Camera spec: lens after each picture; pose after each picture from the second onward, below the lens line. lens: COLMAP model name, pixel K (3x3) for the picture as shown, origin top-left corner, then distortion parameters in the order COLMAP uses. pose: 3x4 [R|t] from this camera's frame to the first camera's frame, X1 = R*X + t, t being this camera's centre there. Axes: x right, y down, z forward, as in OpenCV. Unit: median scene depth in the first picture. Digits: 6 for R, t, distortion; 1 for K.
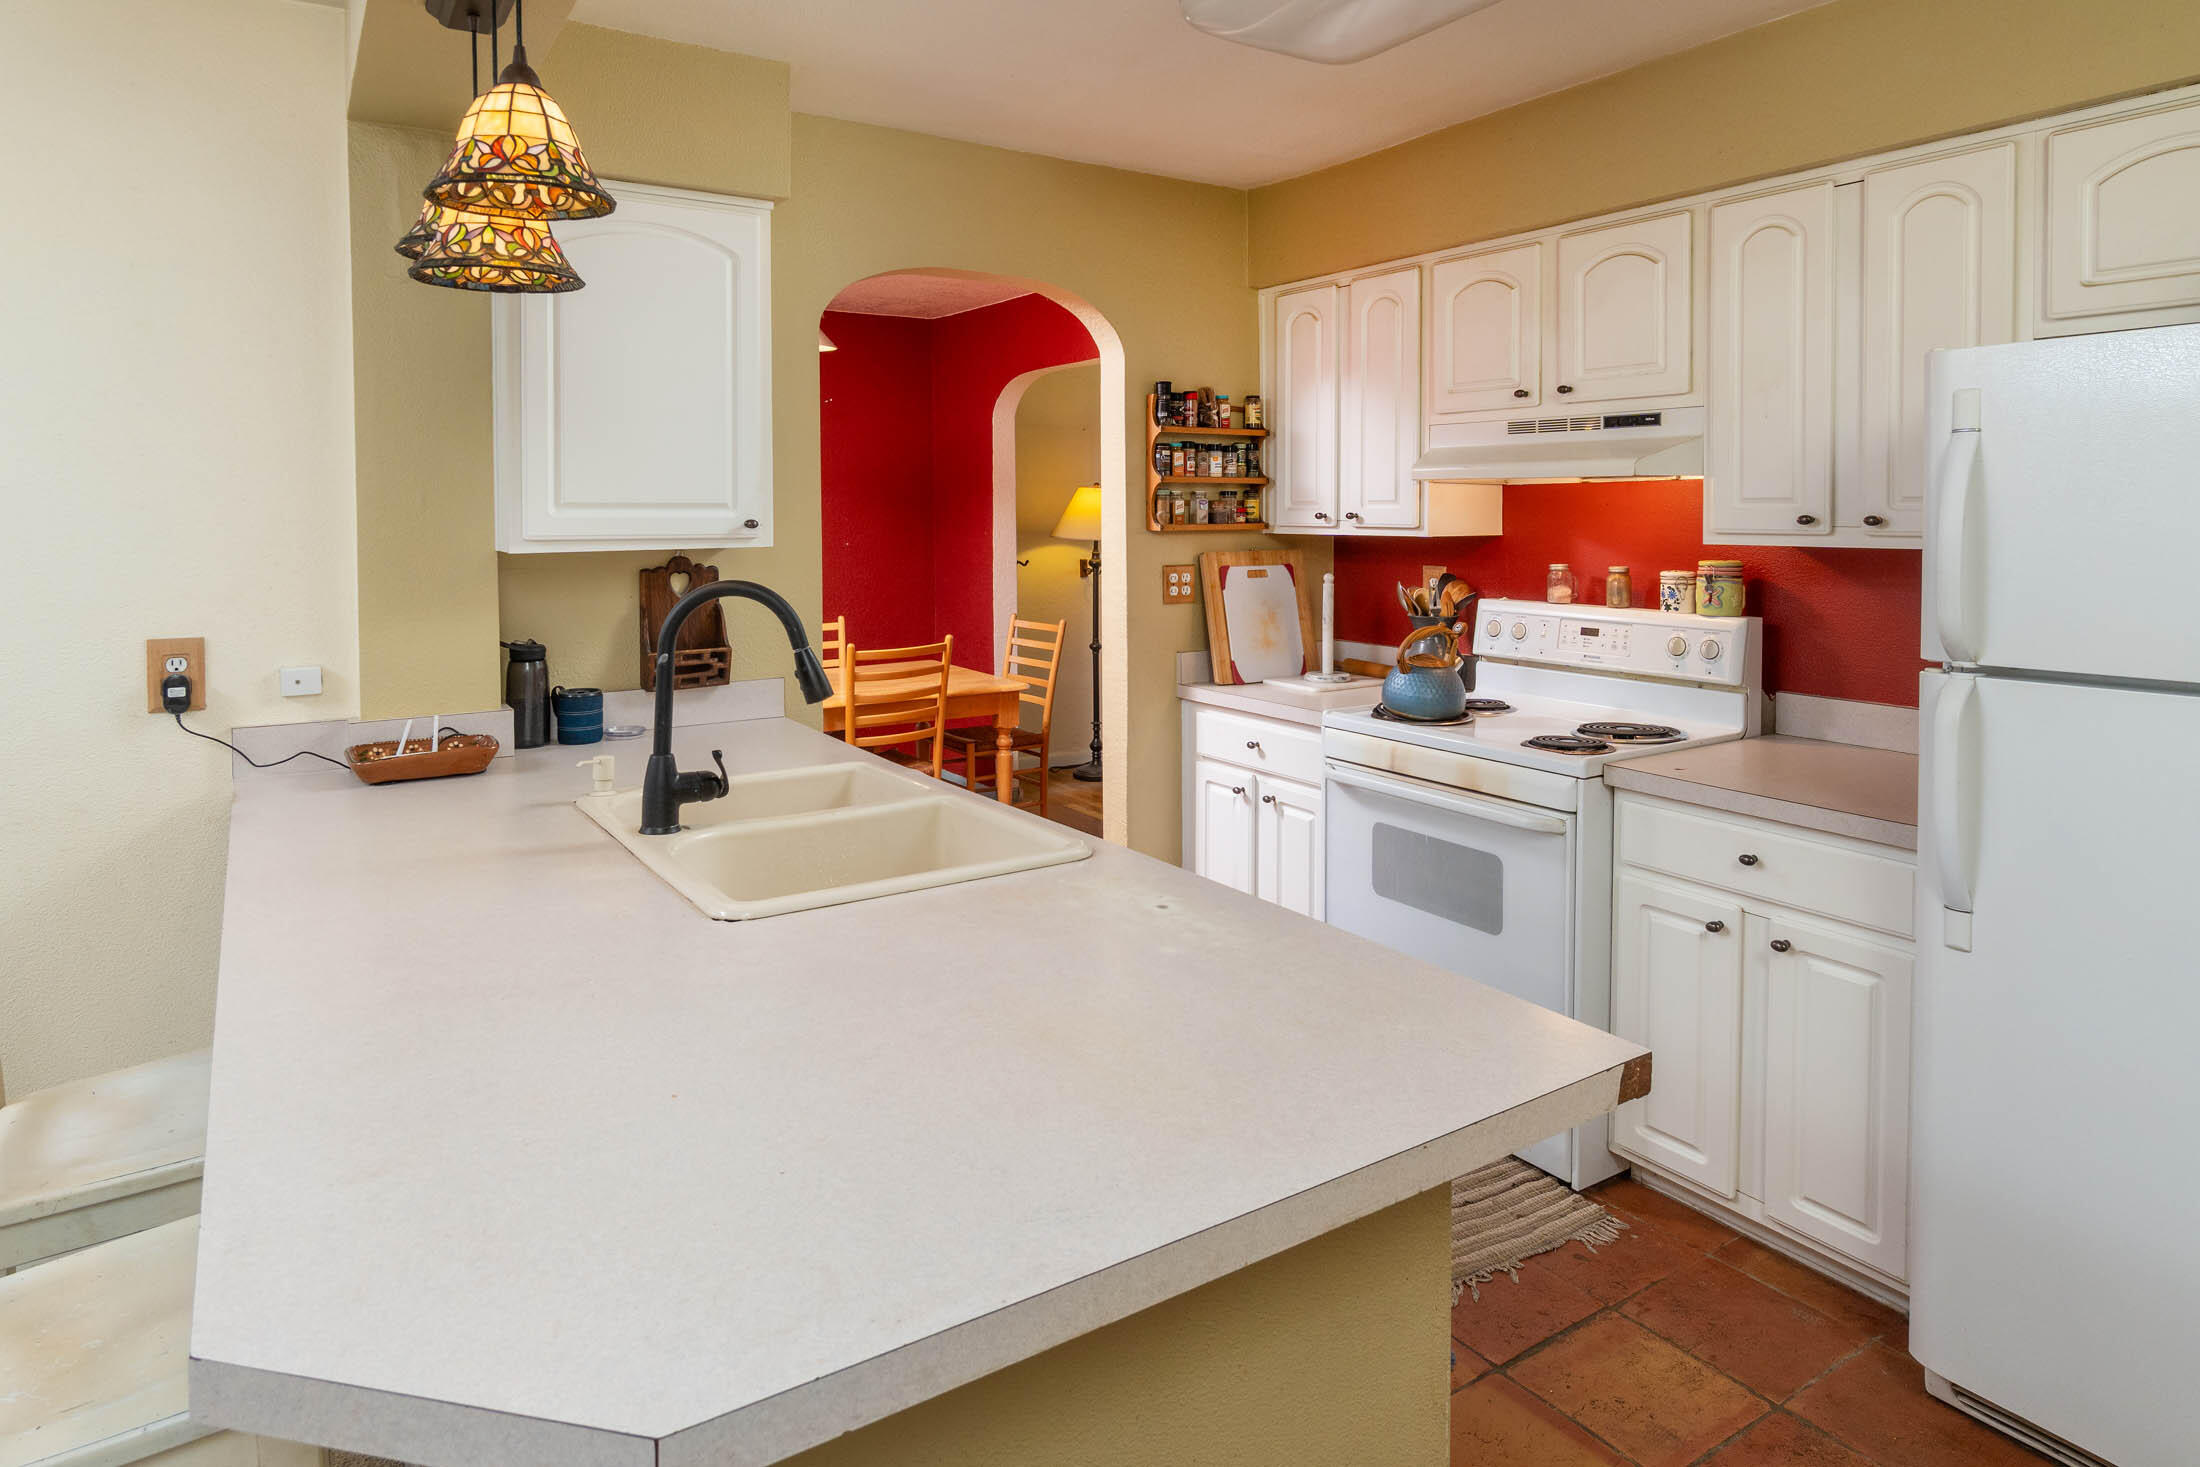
lens RADIAL K [[1280.2, 0, 1100.0], [0, 1280.2, 733.5], [0, 0, 1]] dist [0.000653, -0.000013]
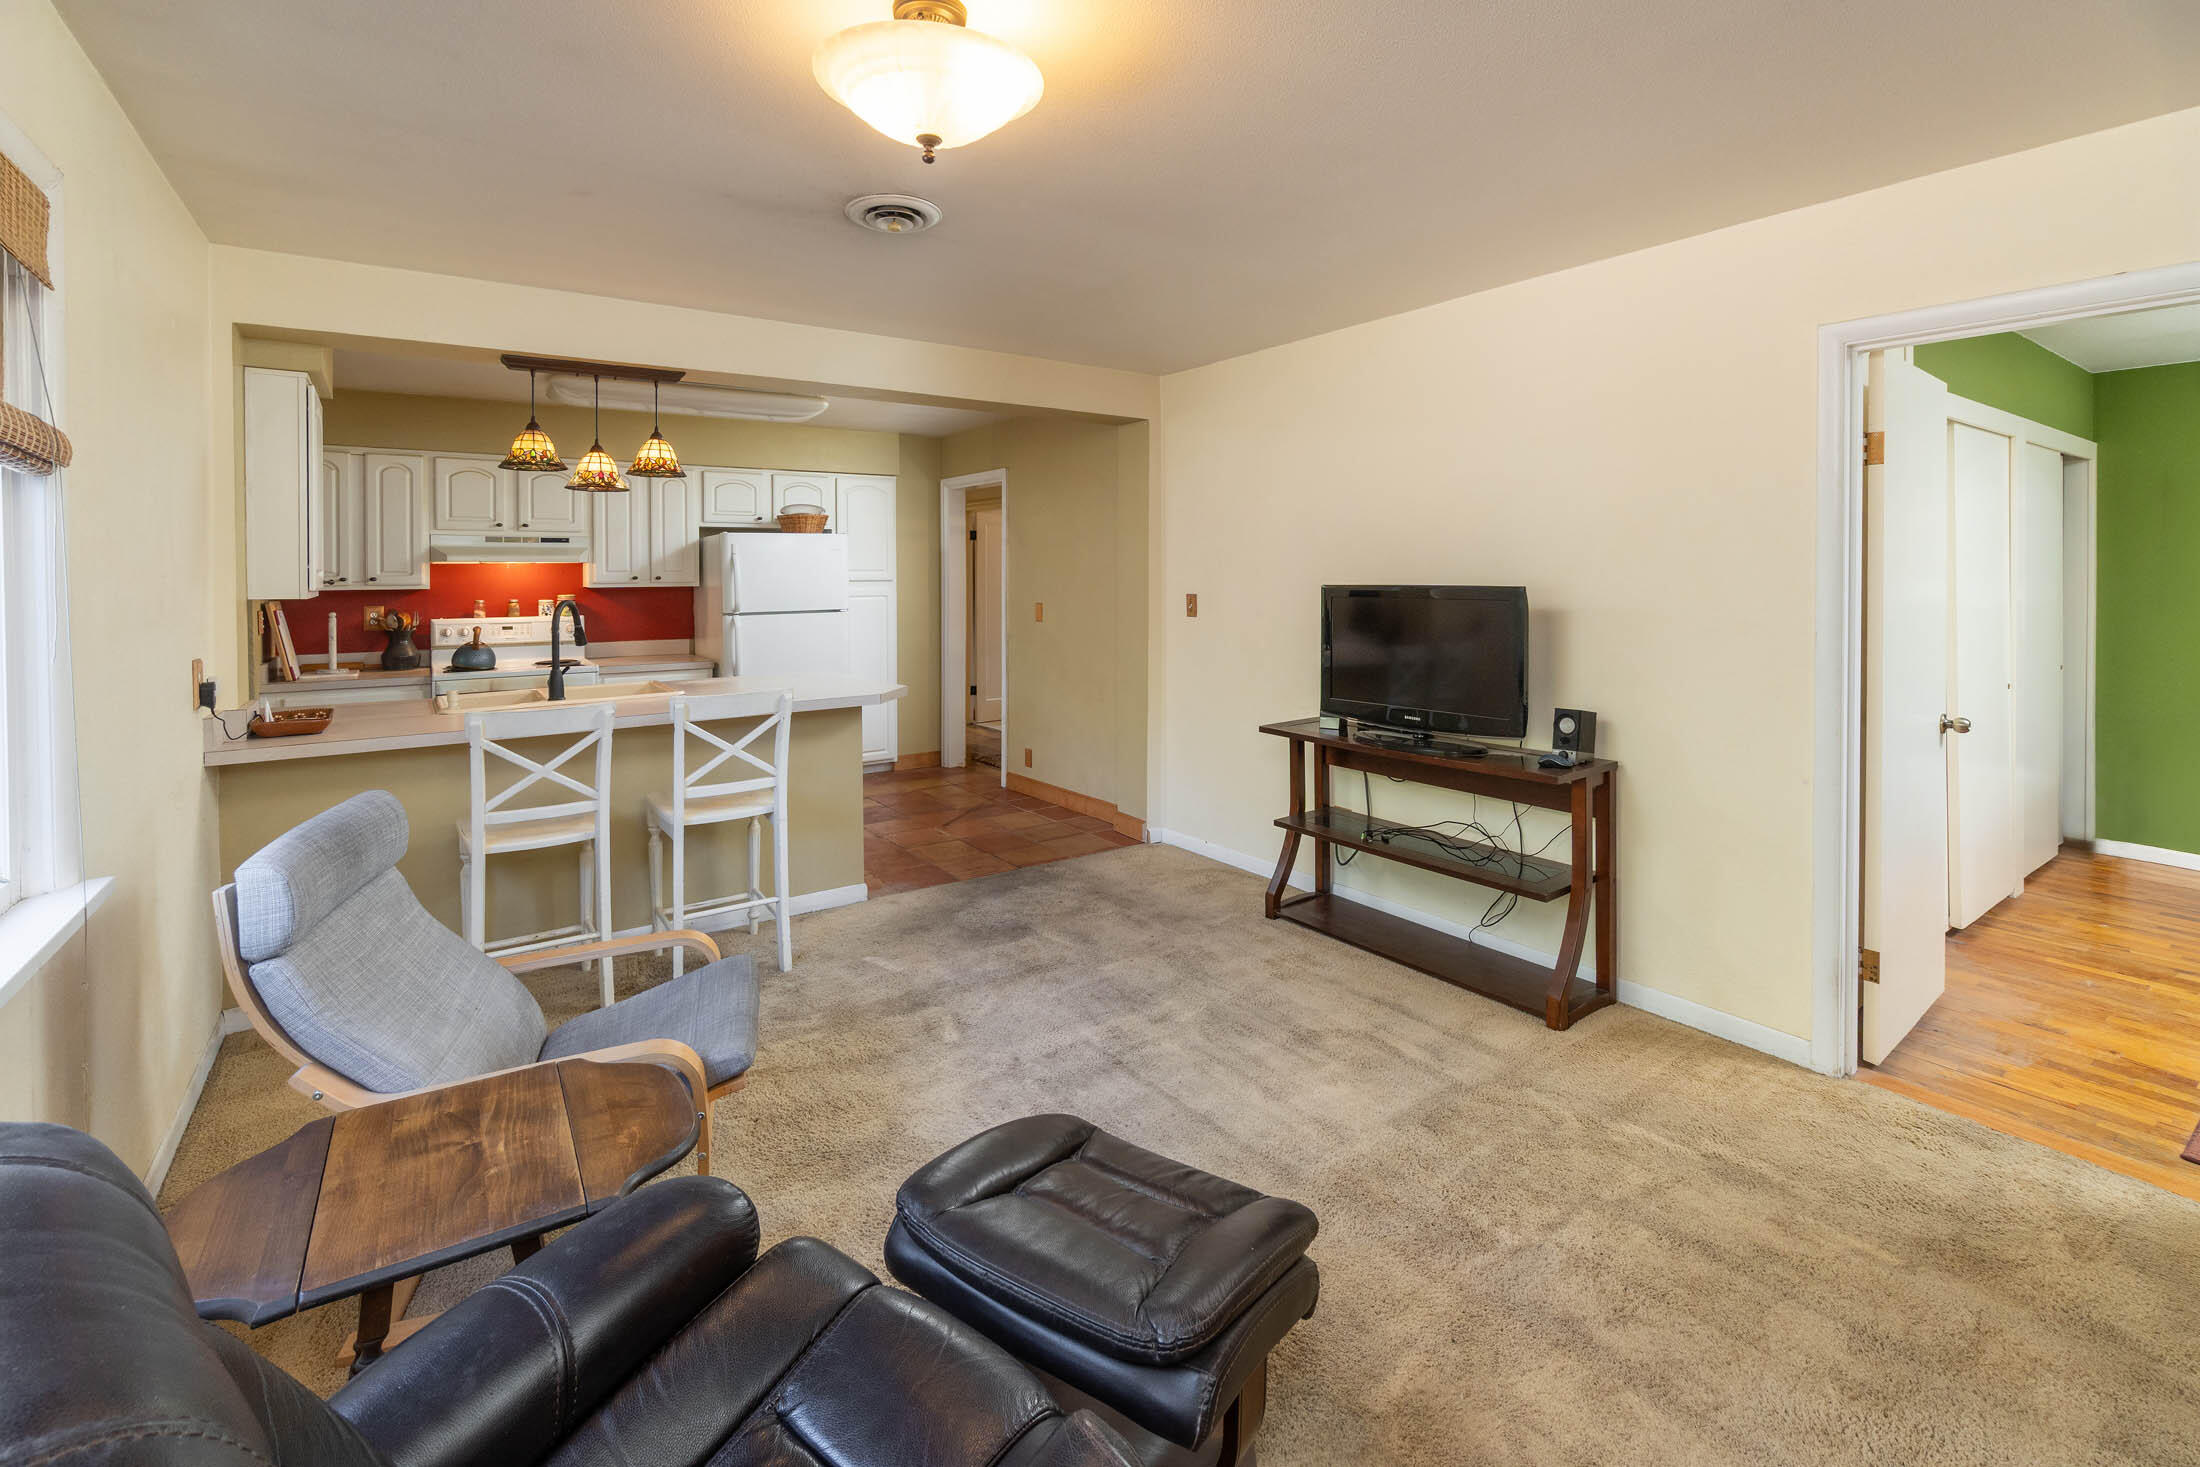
lens RADIAL K [[953.8, 0, 1100.0], [0, 953.8, 733.5], [0, 0, 1]] dist [-0.000139, -0.000037]
pose [[-0.065038, -0.161519, 0.984724, -1.527137], [0.182604, 0.968224, 0.170873, 0.005582], [-0.981033, 0.190928, -0.033477, 0.055062]]
